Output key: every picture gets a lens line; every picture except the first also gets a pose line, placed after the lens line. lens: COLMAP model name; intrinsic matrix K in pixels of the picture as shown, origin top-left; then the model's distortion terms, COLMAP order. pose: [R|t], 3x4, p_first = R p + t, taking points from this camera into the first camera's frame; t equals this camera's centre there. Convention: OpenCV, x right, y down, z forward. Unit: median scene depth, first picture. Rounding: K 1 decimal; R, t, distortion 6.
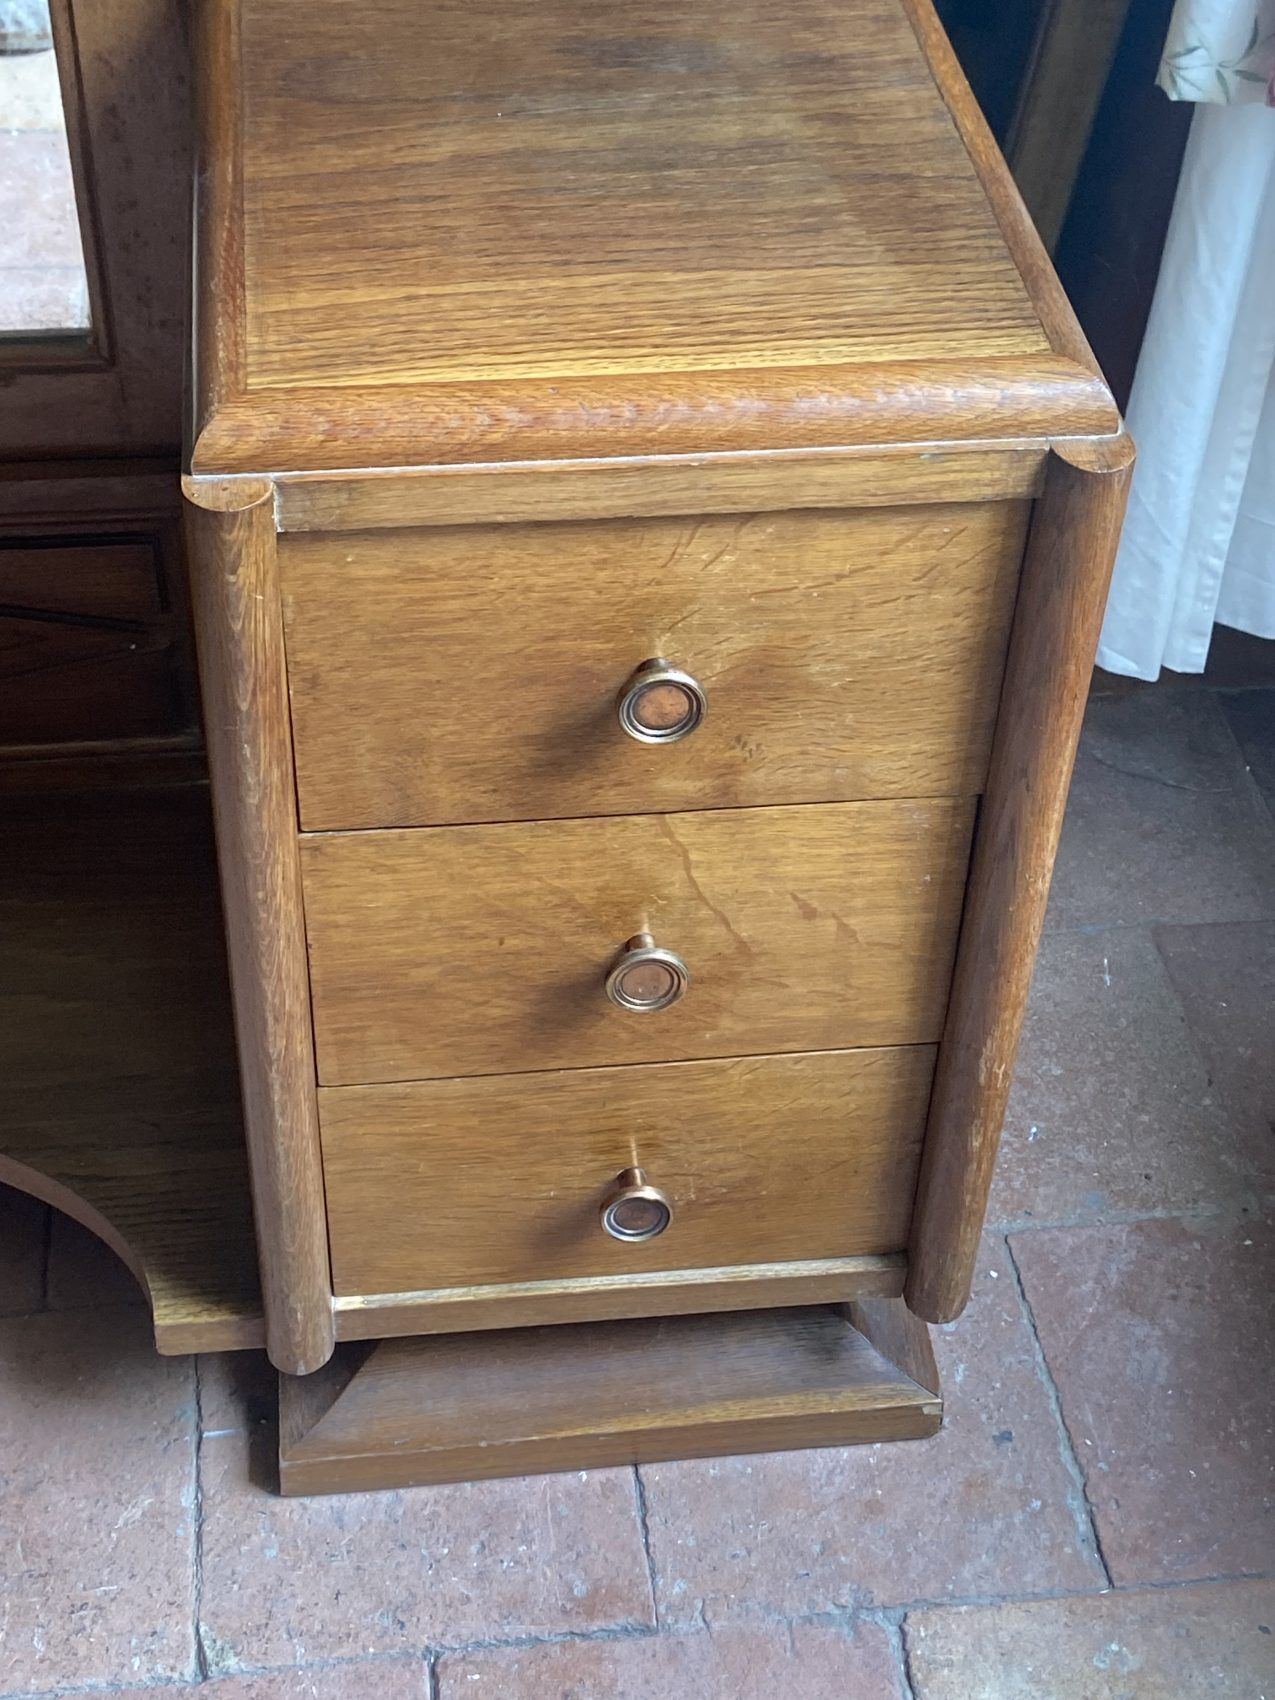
lens RADIAL K [[2567.5, 0, 628.0], [0, 2567.5, 819.0], [0, 0, 1]] dist [0.104458, 0.000000]
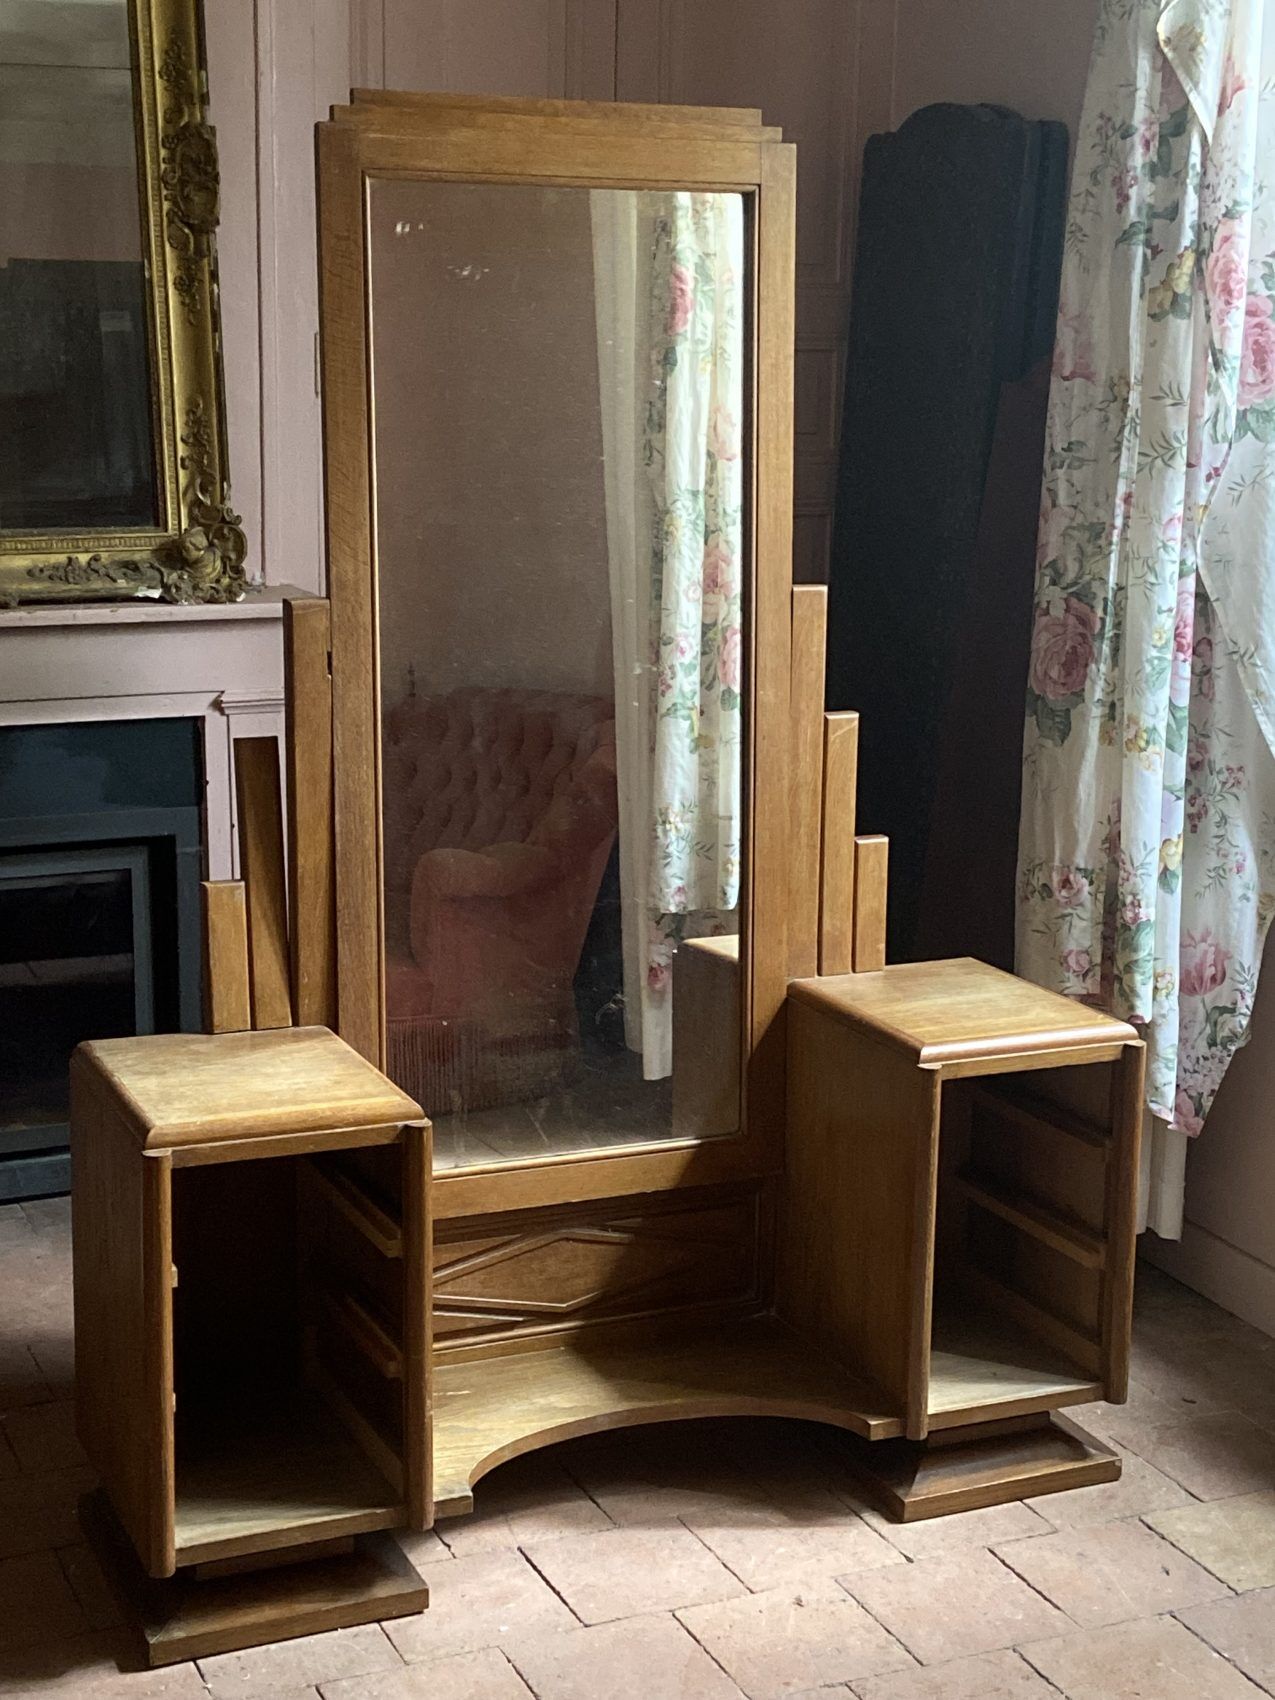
lens RADIAL K [[2567.5, 0, 656.8], [0, 2567.5, 843.1], [0, 0, 1]] dist [0.104458, 0.000000]
pose [[0.954004, -0.069927, 0.291523, -1.311966], [0.208347, 0.853851, -0.477001, 1.054876], [-0.215562, 0.515799, 0.829147, -1.760377]]
